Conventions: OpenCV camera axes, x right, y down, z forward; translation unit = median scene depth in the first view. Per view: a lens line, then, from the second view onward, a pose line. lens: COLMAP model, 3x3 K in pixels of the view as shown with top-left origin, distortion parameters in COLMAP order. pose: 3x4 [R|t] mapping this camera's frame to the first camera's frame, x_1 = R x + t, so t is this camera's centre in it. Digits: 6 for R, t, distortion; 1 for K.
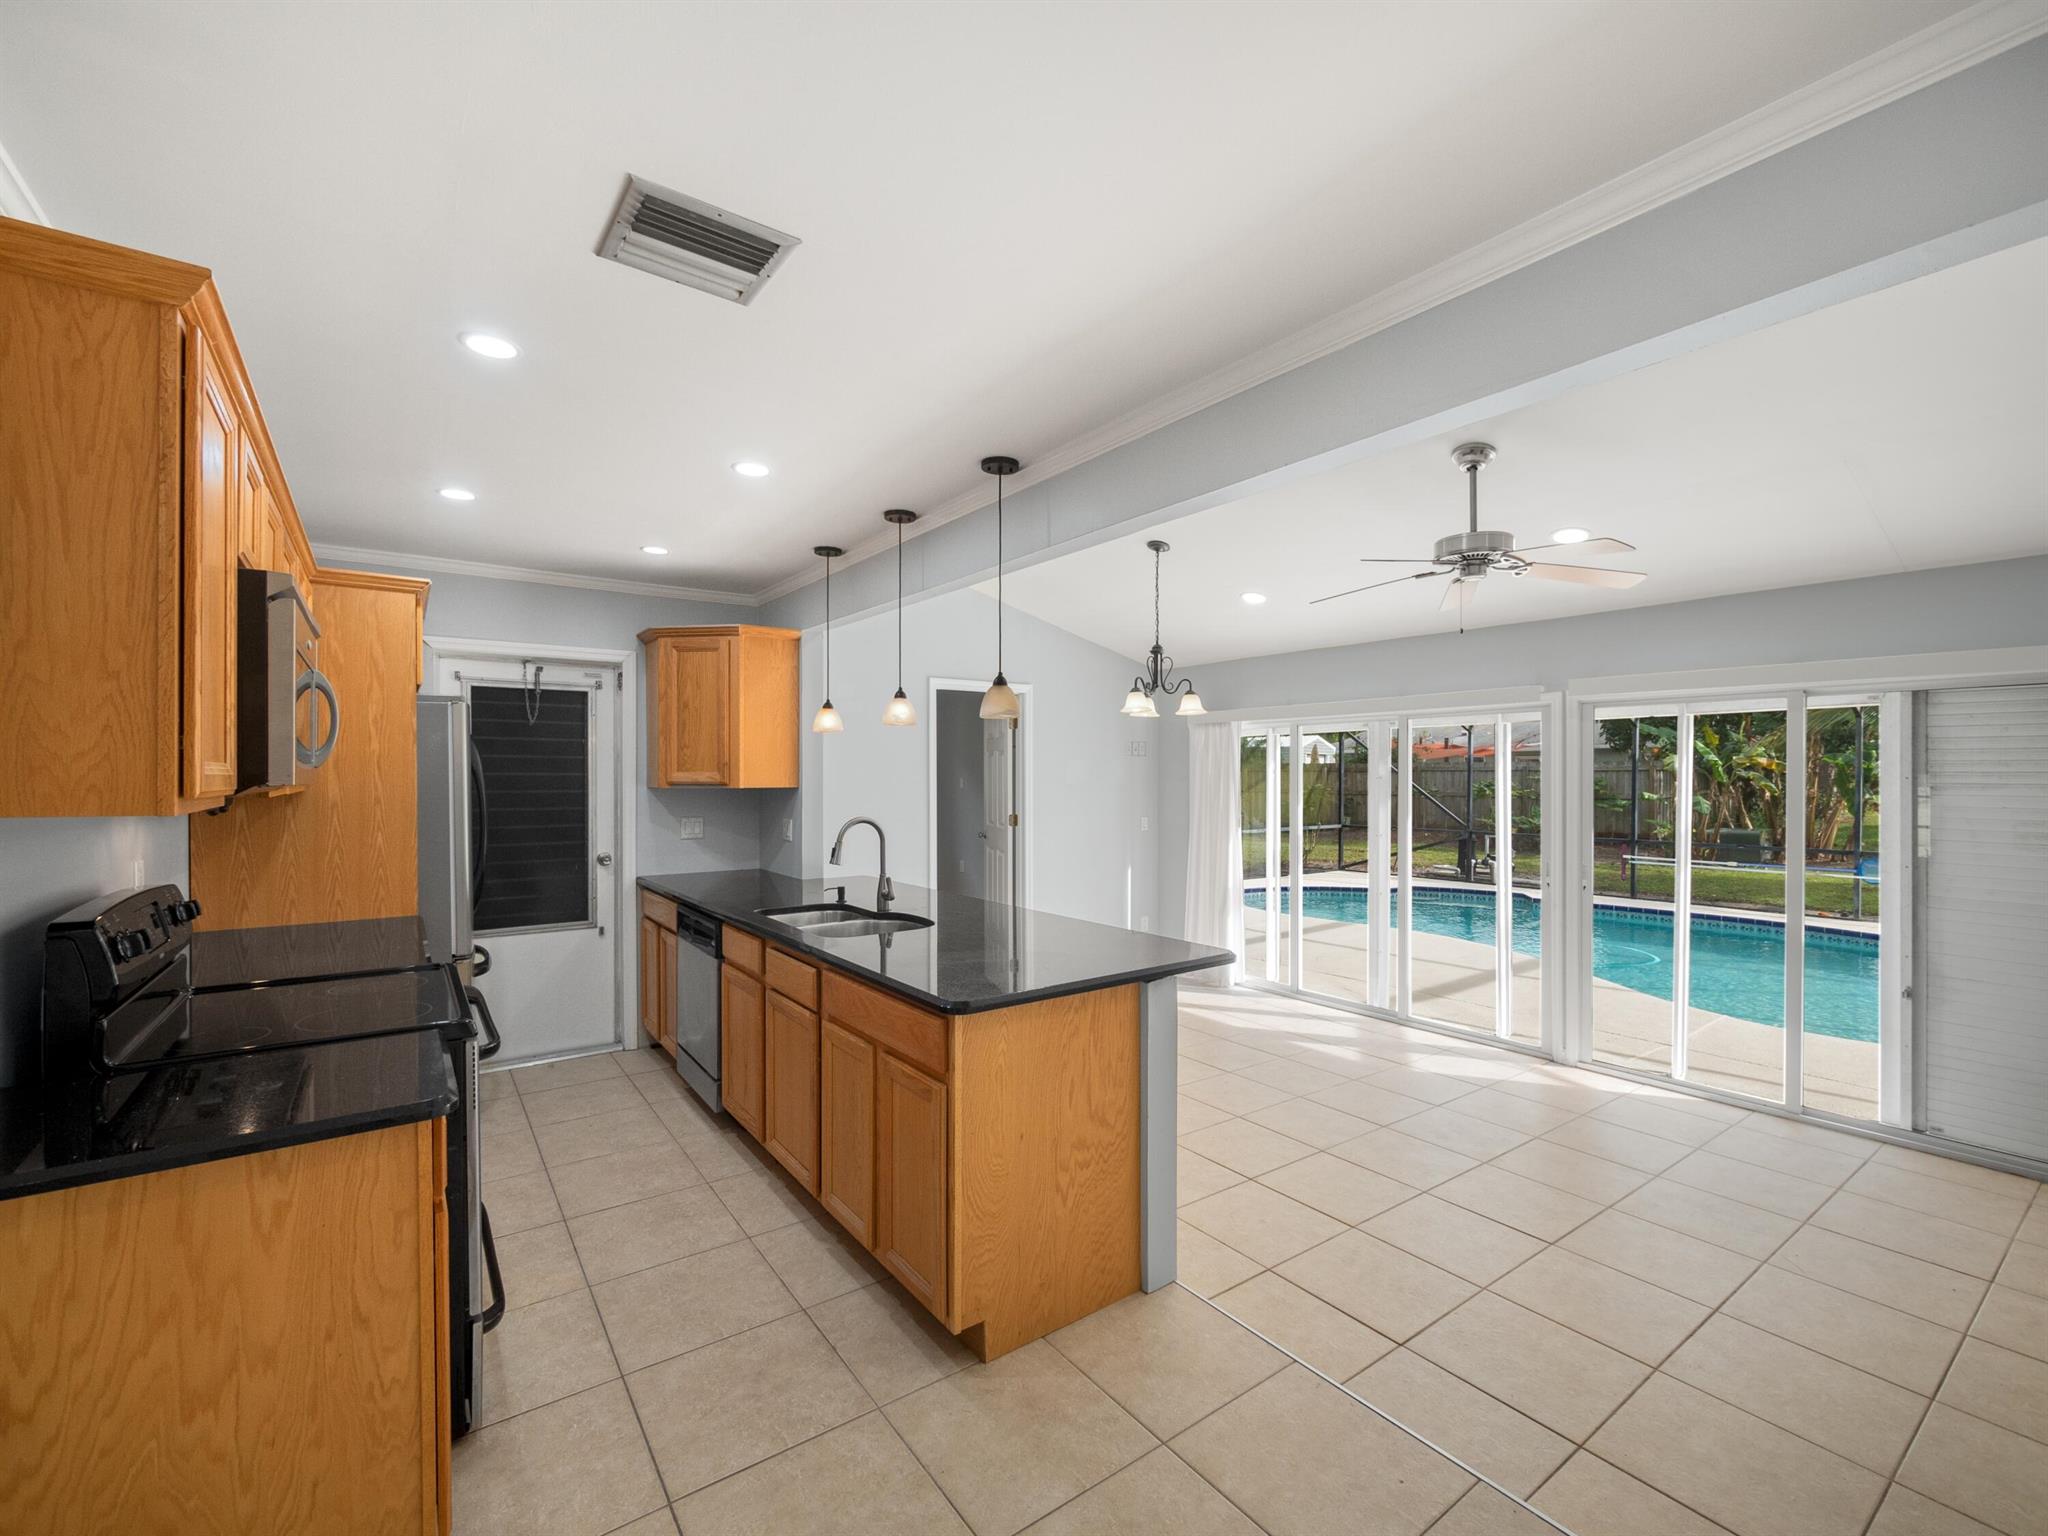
lens RADIAL K [[878.8, 0, 1034.1], [0, 878.8, 774.7], [0, 0, 1]] dist [-0.006382, 0.001908]
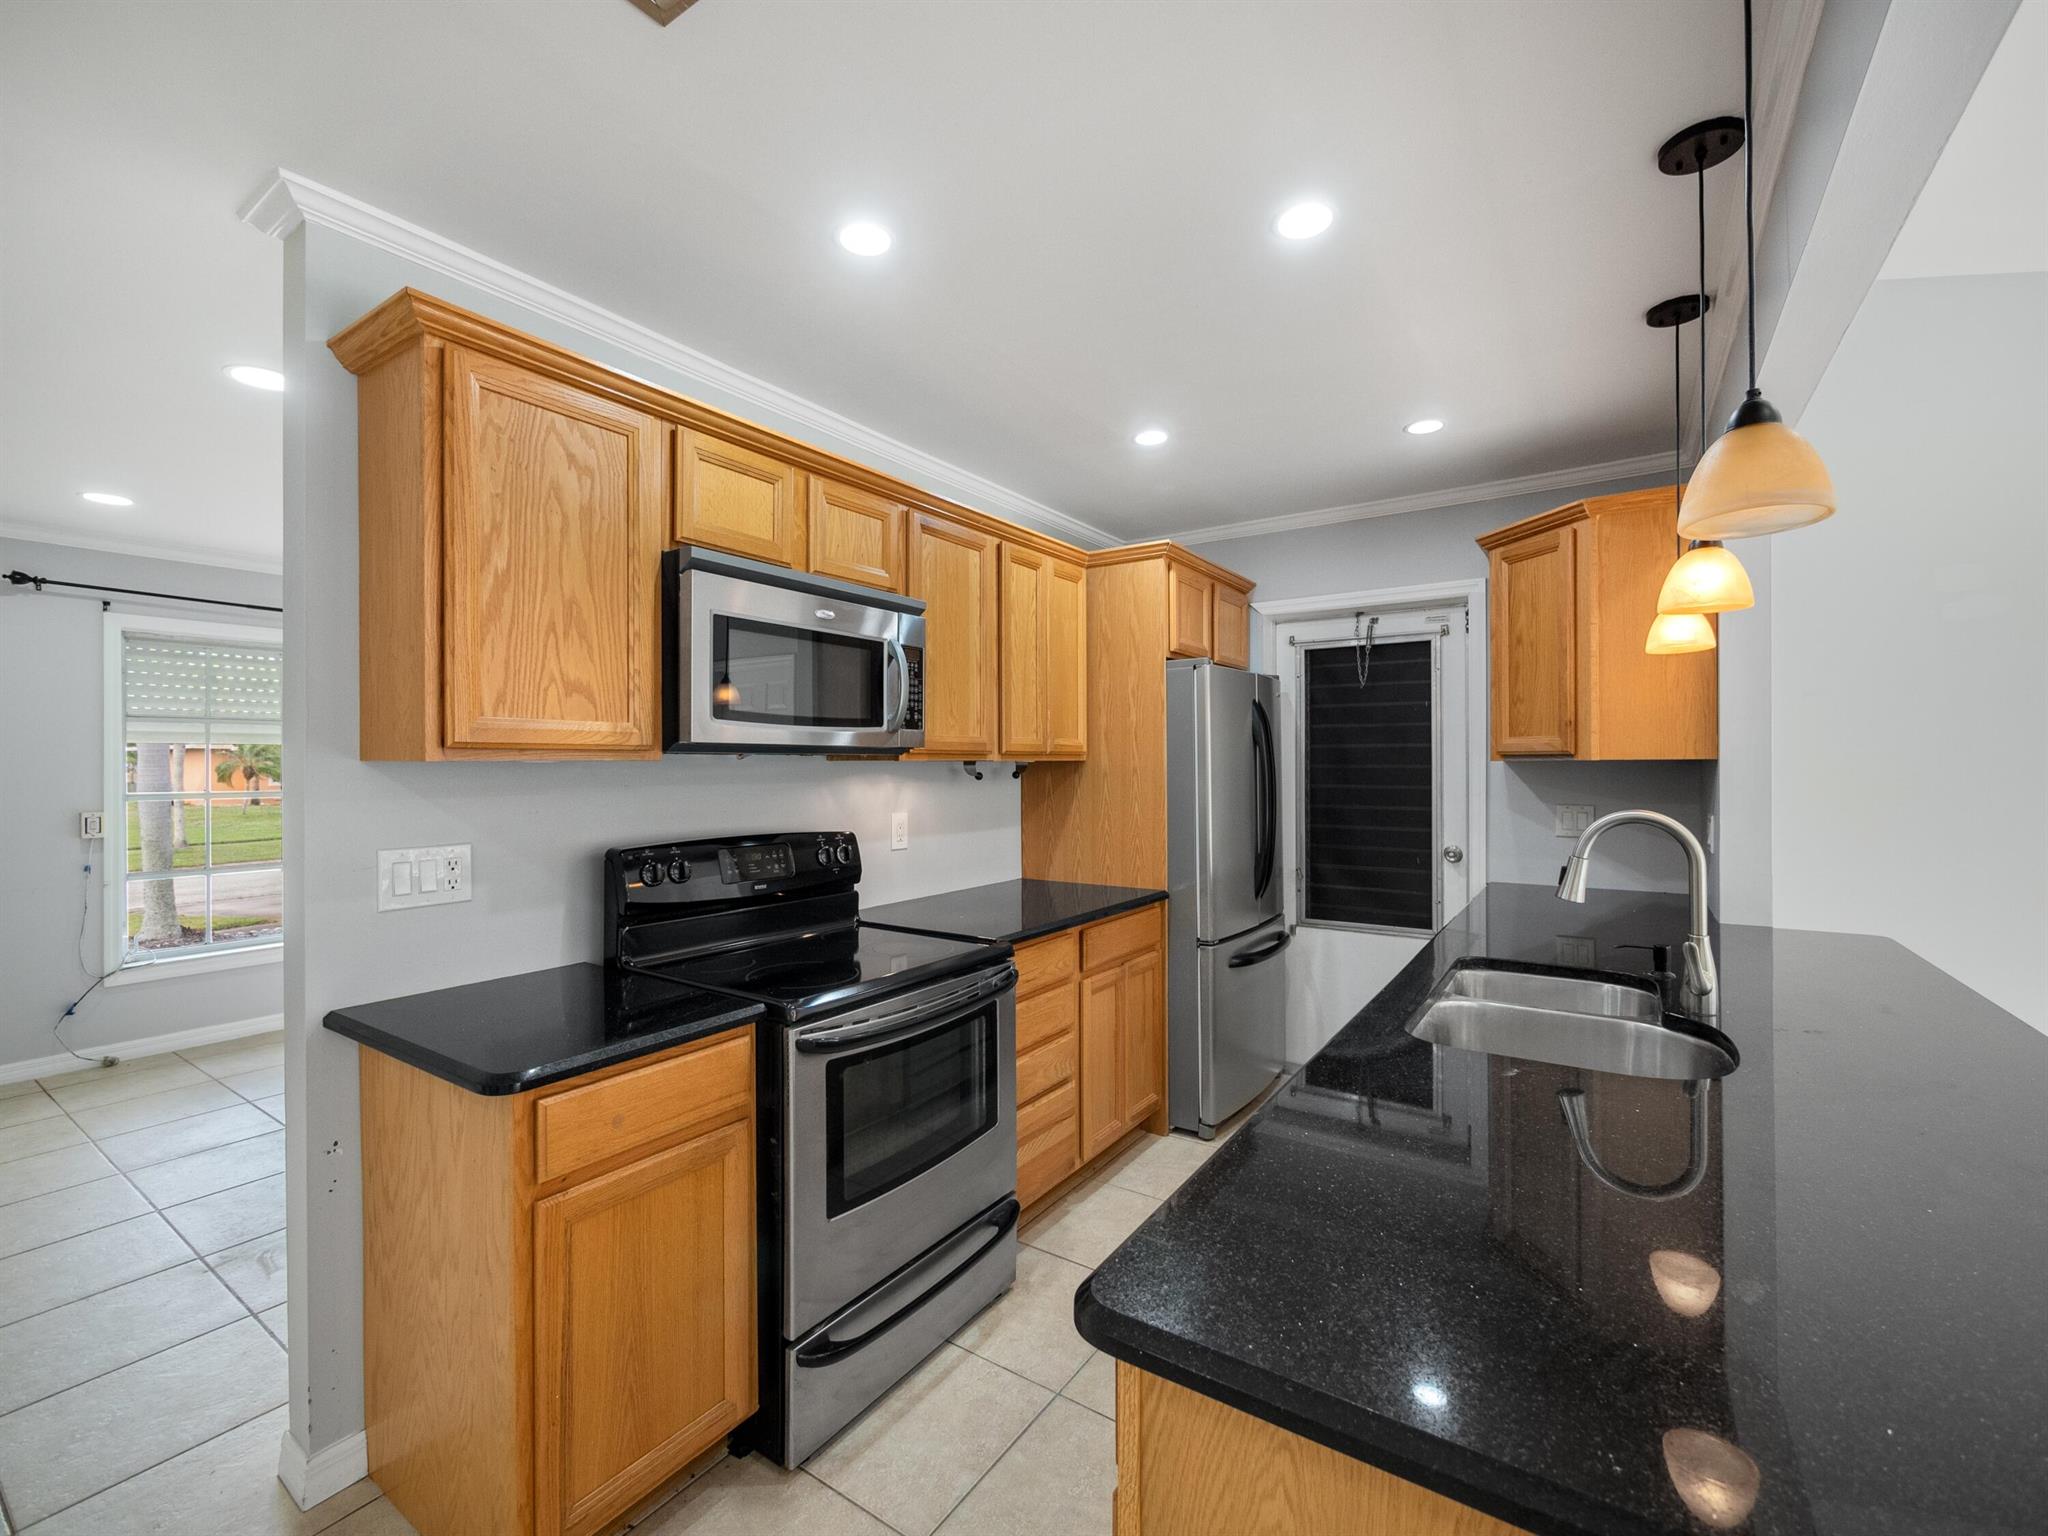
lens RADIAL K [[878.8, 0, 1023.9], [0, 878.8, 765.4], [0, 0, 1]] dist [-0.006382, 0.001908]
pose [[0.334661, -0.000146, -0.942338, 0.116215], [0.005100, 0.999986, 0.001656, 0.015369], [0.942325, -0.005360, 0.334657, 0.392599]]
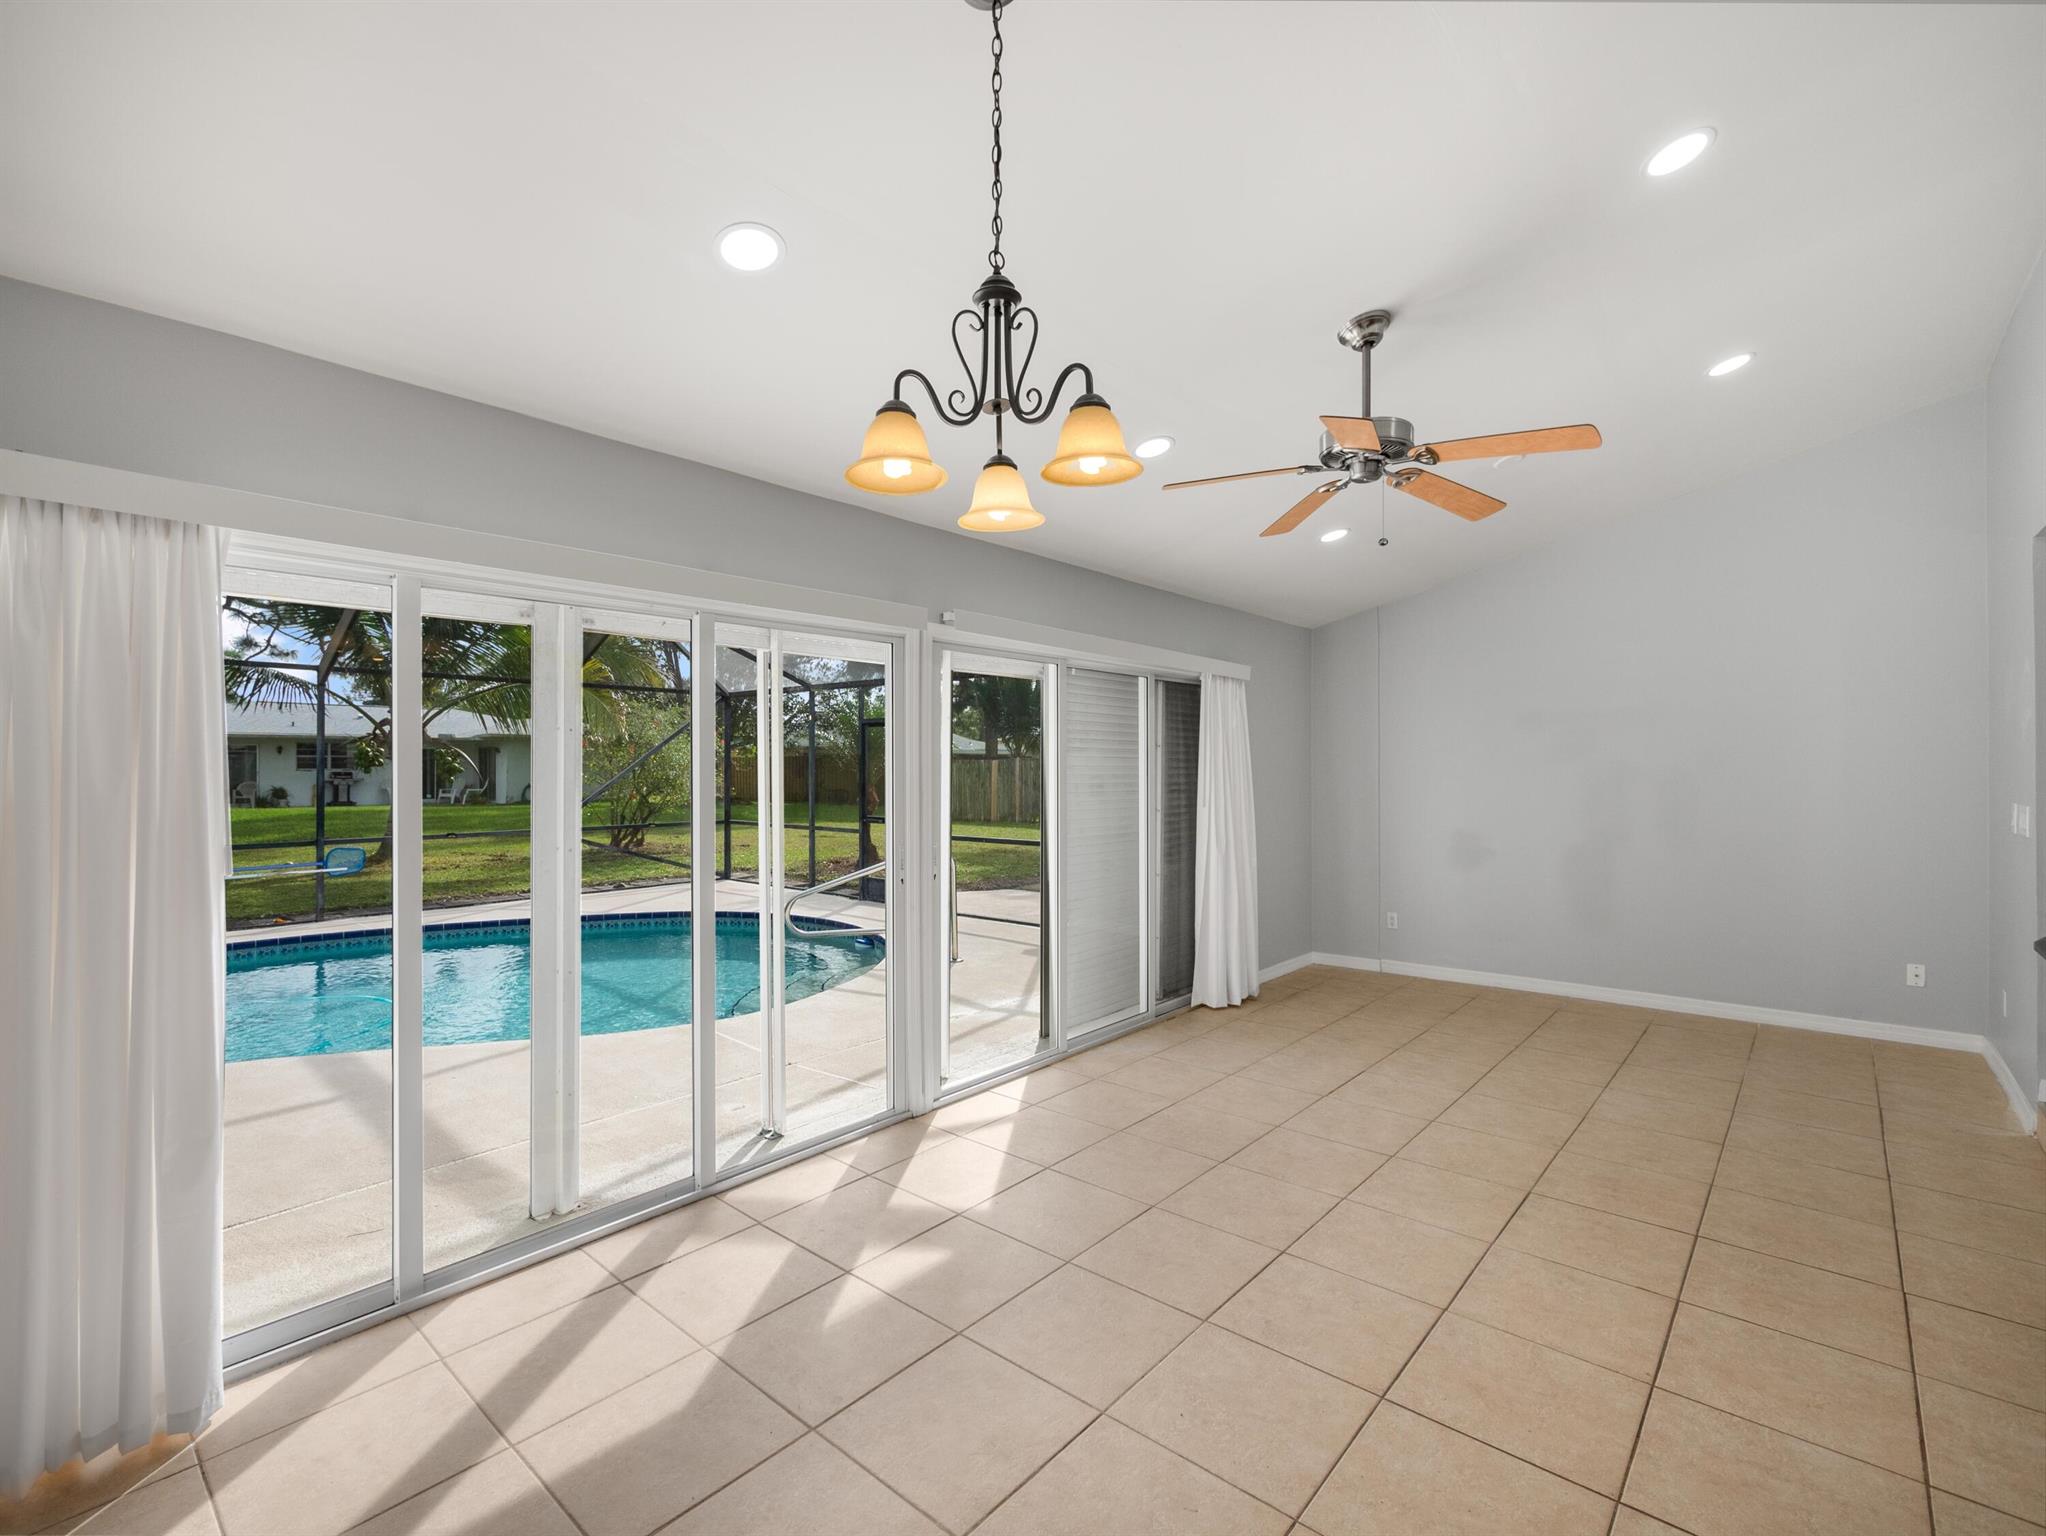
lens RADIAL K [[936.1, 0, 1023.0], [0, 936.1, 772.9], [0, 0, 1]] dist [-0.001424, 0.000024]
pose [[-0.220027, -0.011730, 0.975423, -0.211708], [-0.002055, 0.999931, 0.011561, 0.031316], [-0.975492, 0.000539, -0.220036, 1.200005]]
